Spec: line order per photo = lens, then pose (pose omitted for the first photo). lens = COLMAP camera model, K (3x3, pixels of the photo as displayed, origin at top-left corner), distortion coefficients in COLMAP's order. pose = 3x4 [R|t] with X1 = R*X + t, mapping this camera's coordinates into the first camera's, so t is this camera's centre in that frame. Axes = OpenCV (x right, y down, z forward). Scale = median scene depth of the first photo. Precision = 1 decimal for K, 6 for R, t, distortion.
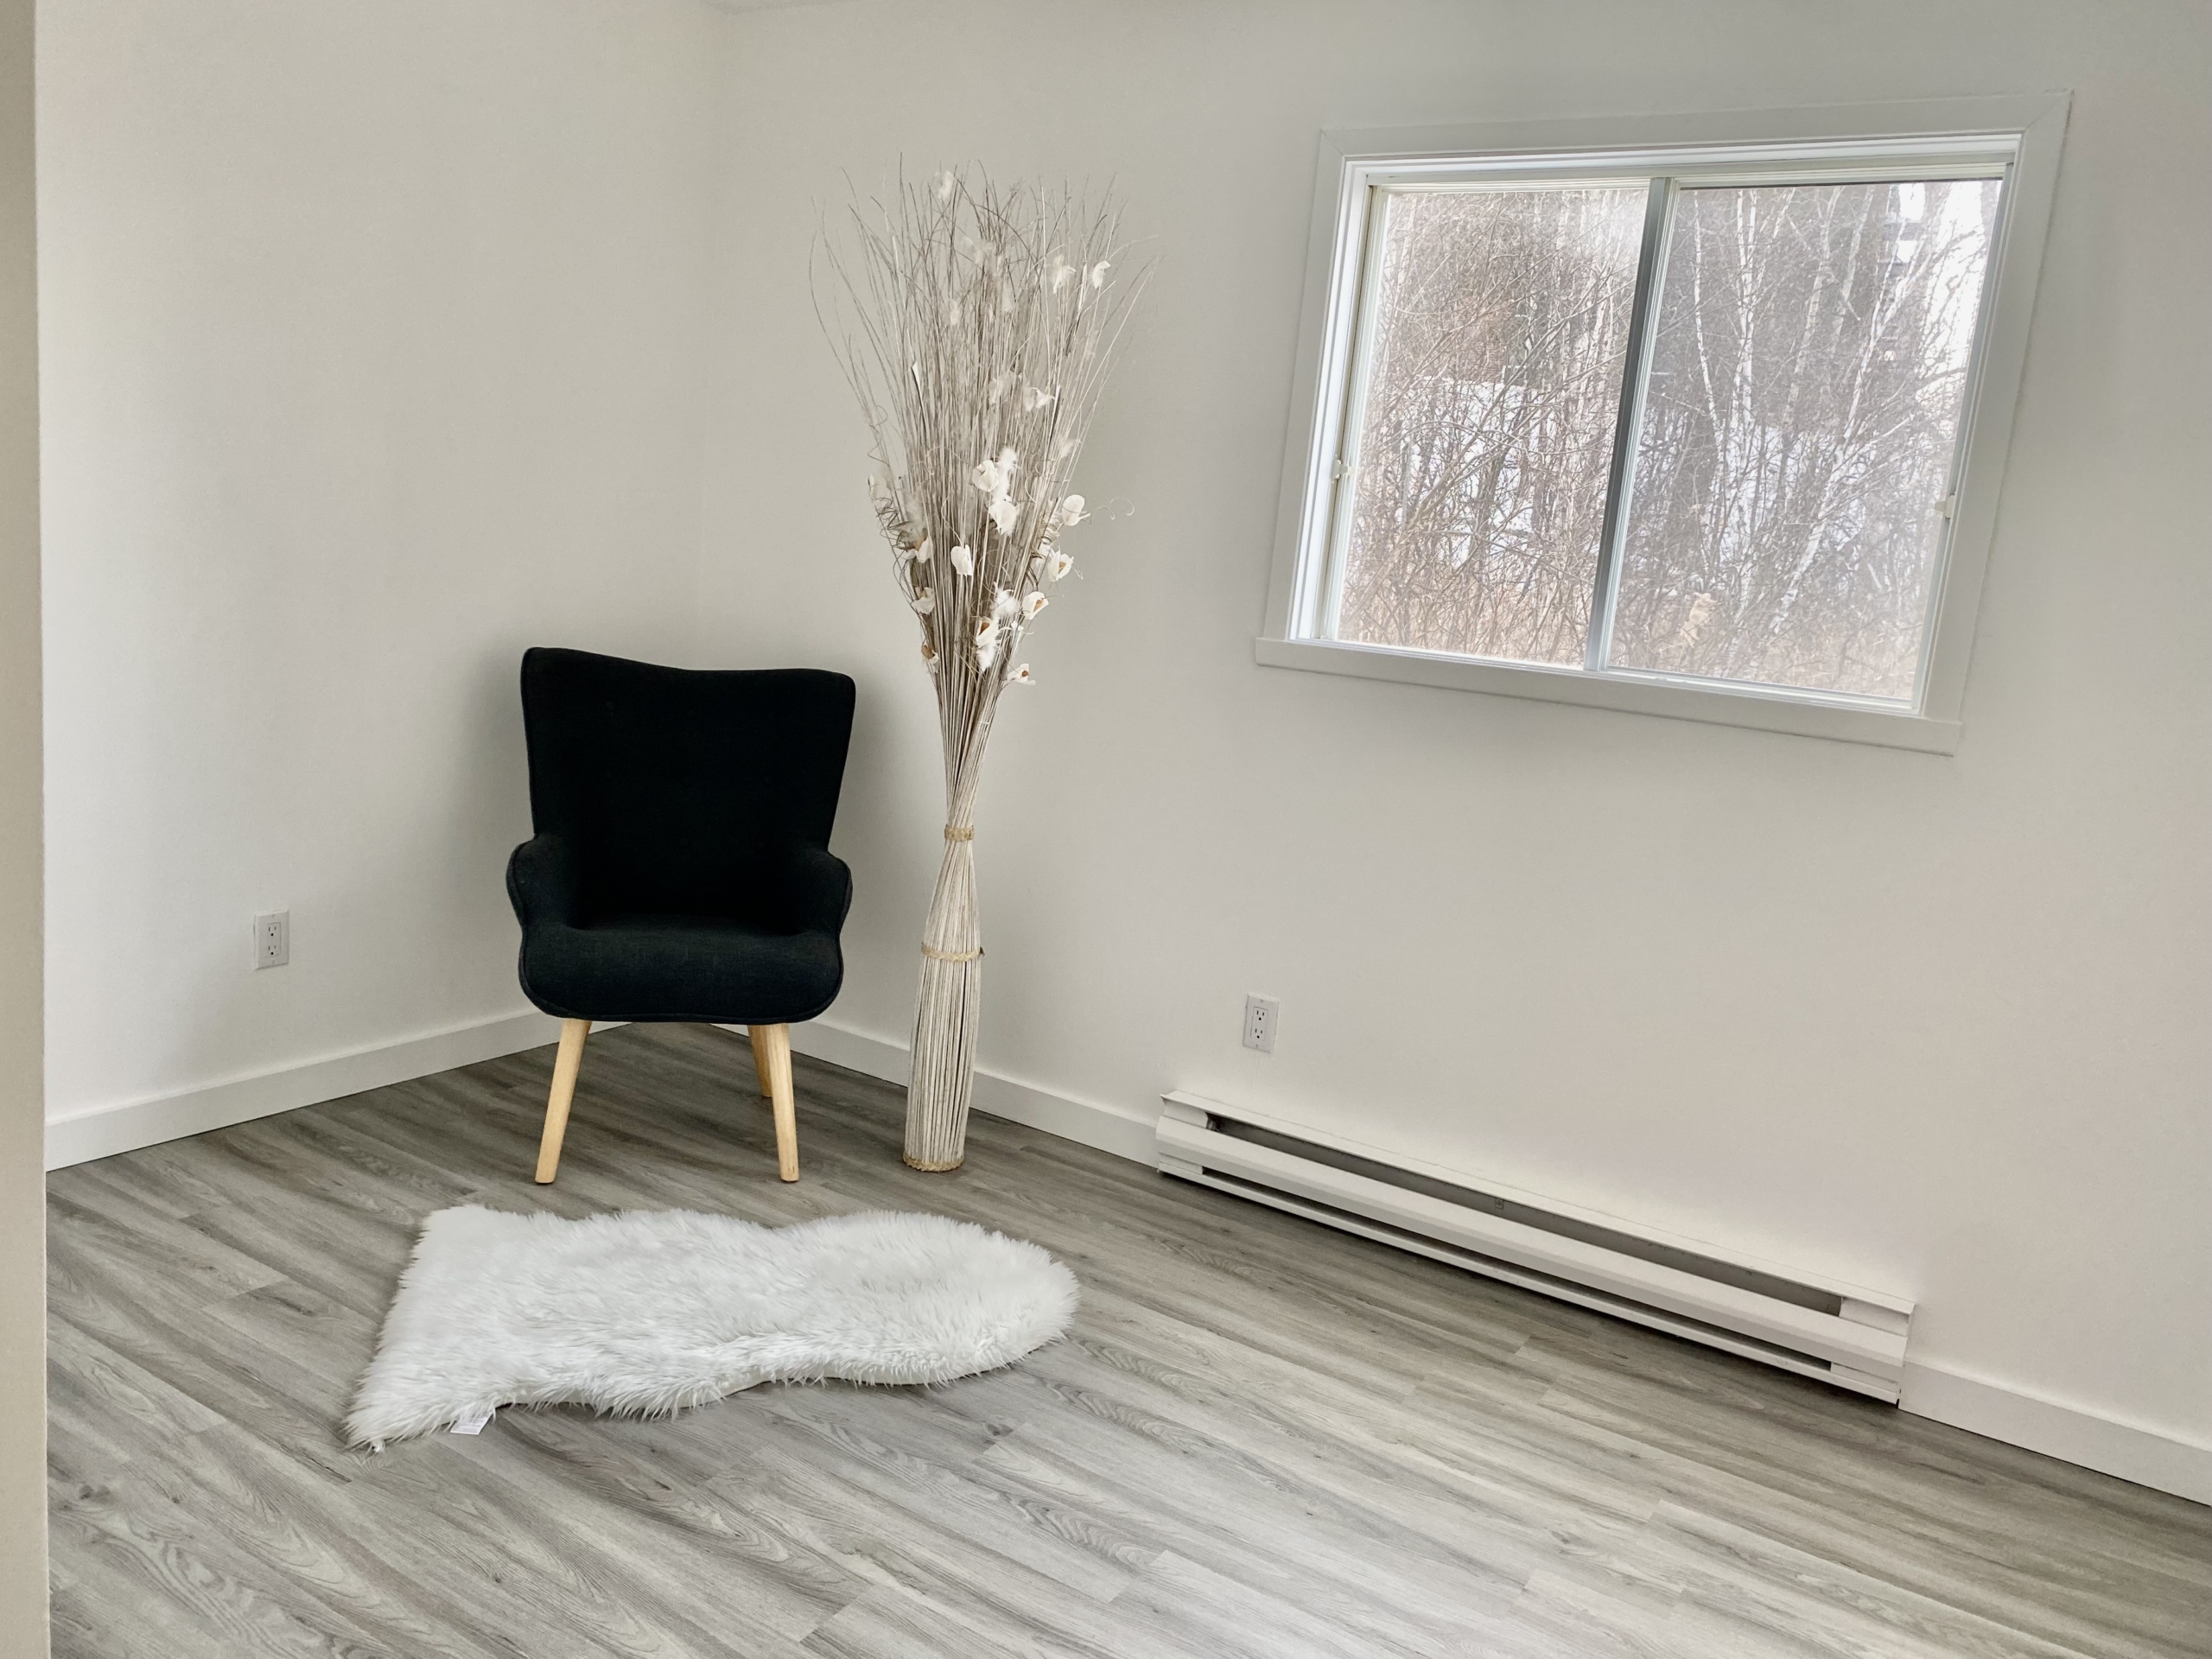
lens RADIAL K [[1666.3, 0, 1106.0], [0, 1666.3, 829.5], [0, 0, 1]] dist [0.042415, -0.037495]
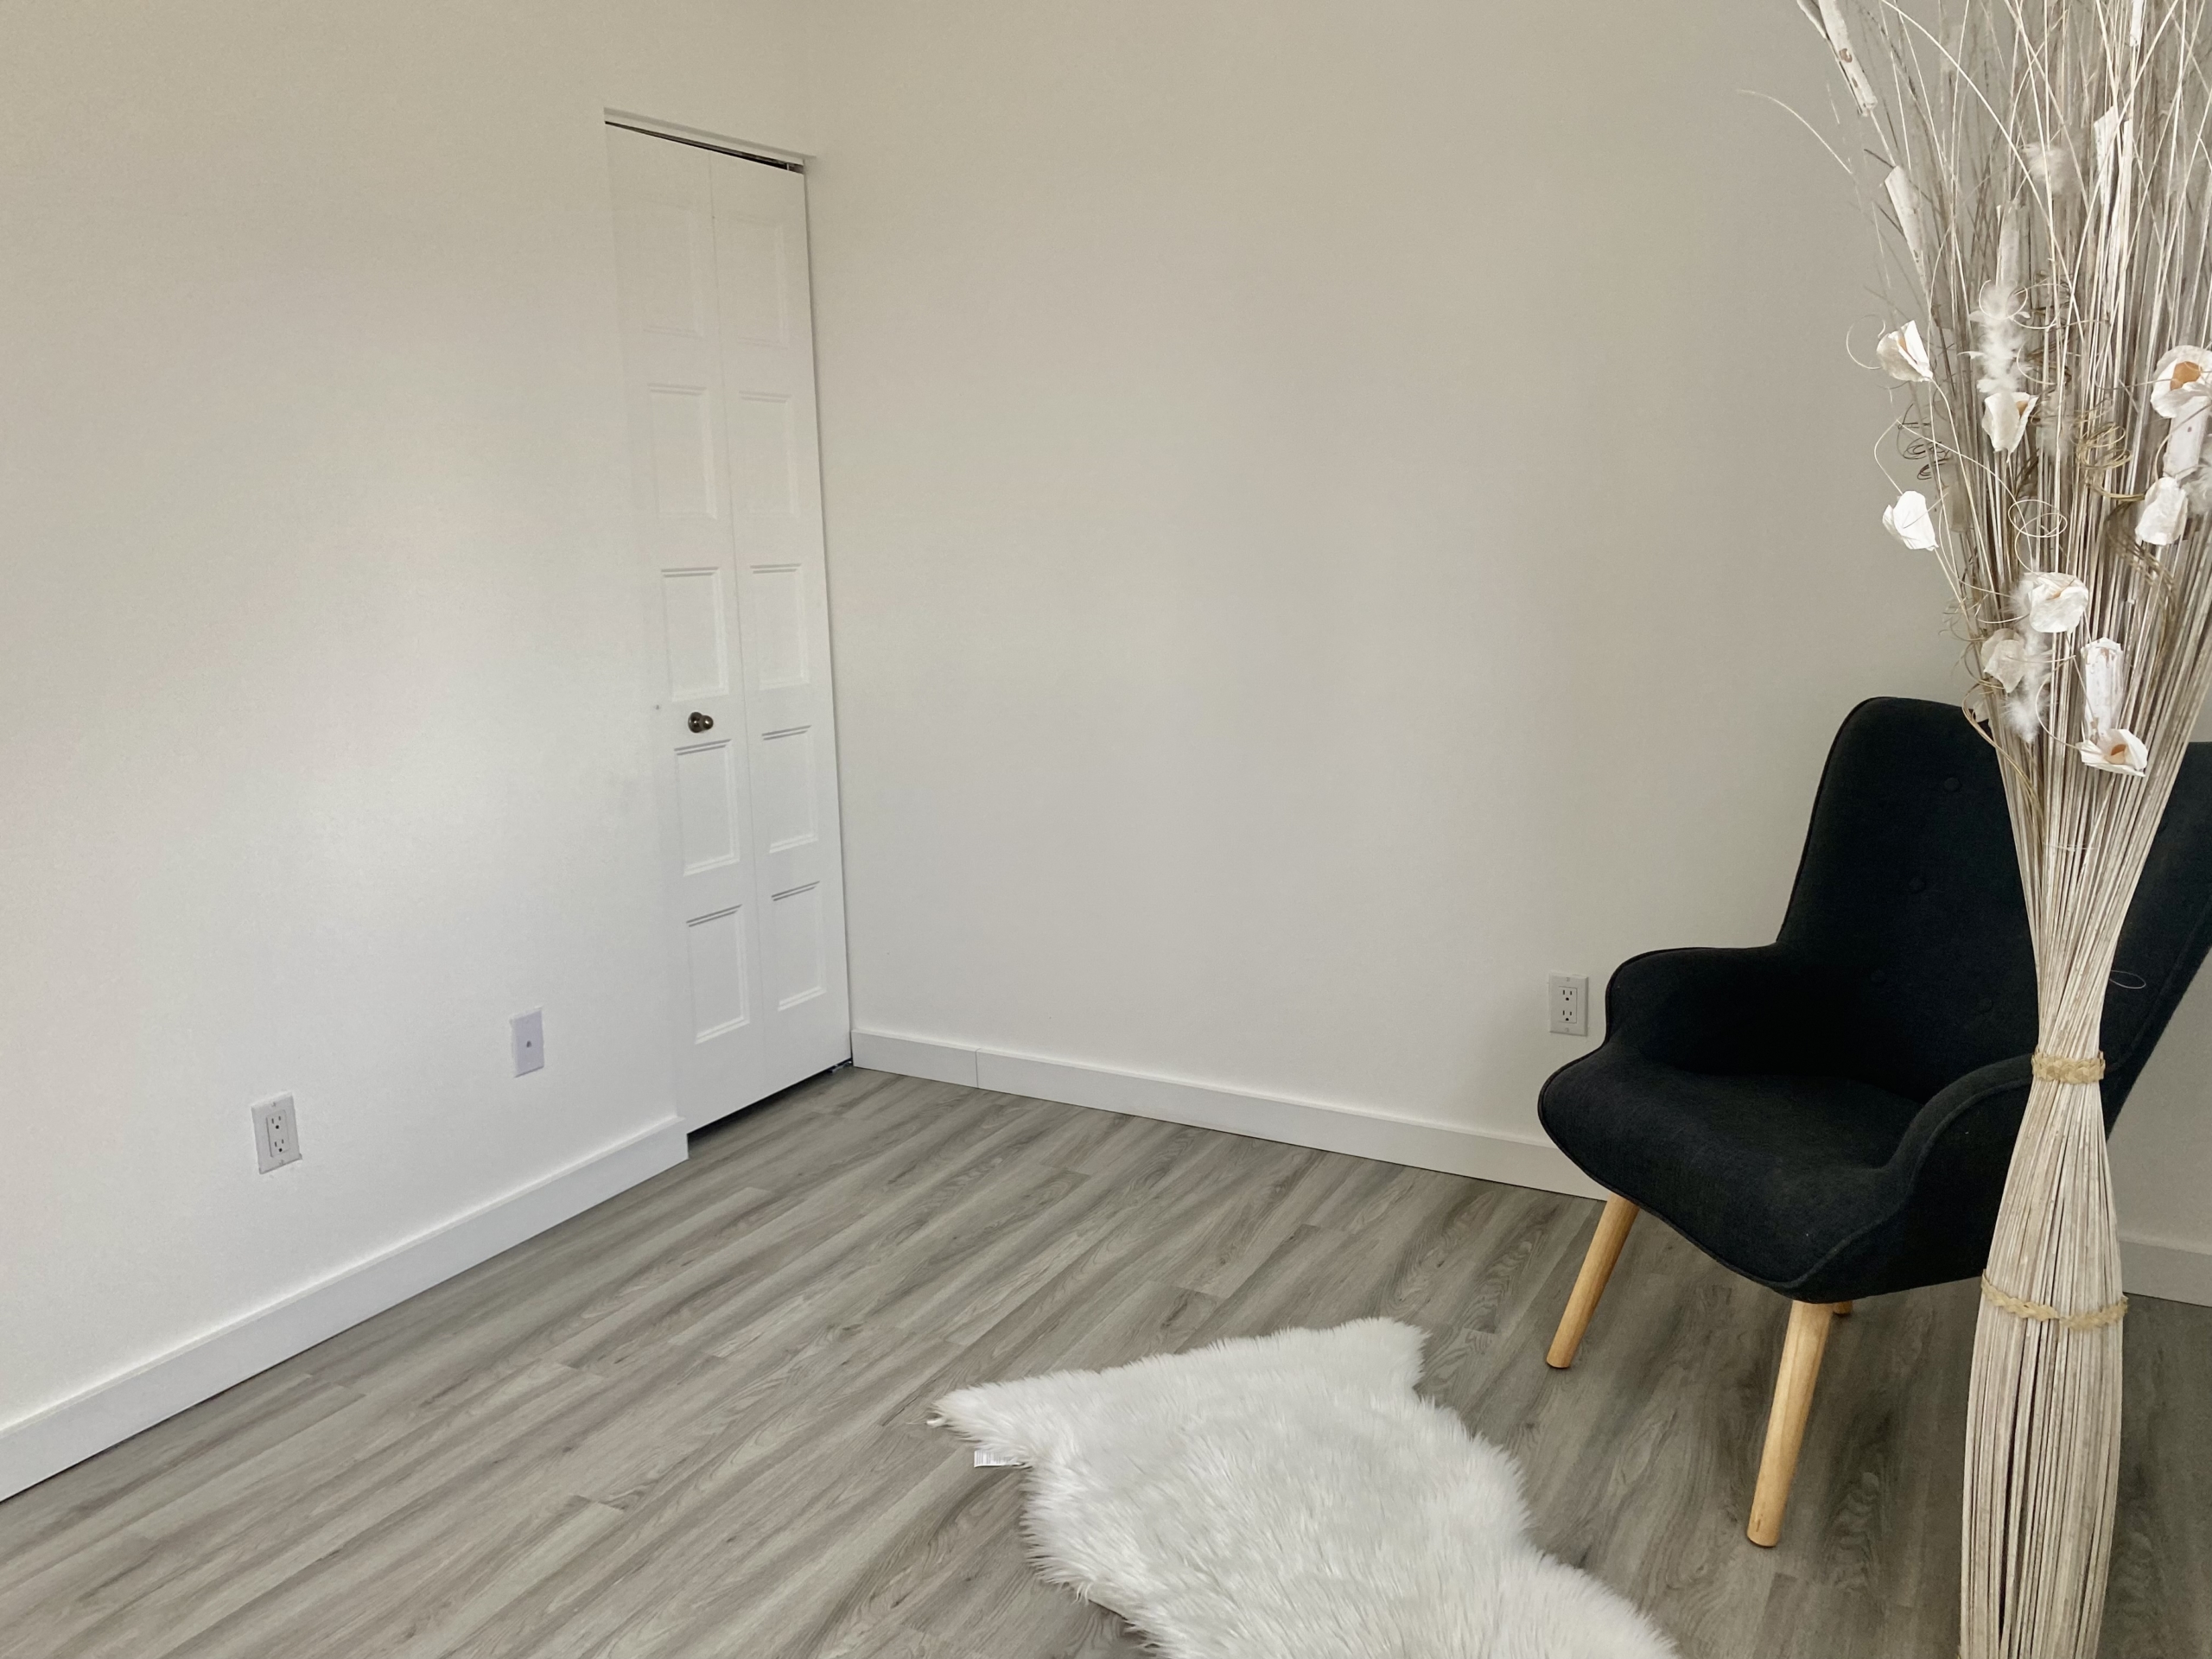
lens RADIAL K [[1666.3, 0, 1106.0], [0, 1666.3, 829.5], [0, 0, 1]] dist [0.042415, -0.037495]
pose [[0.037737, 0.085274, -0.995643, 0.502262], [-0.138655, 0.987161, 0.079292, -0.084712], [0.989622, 0.135058, 0.049076, 0.853357]]
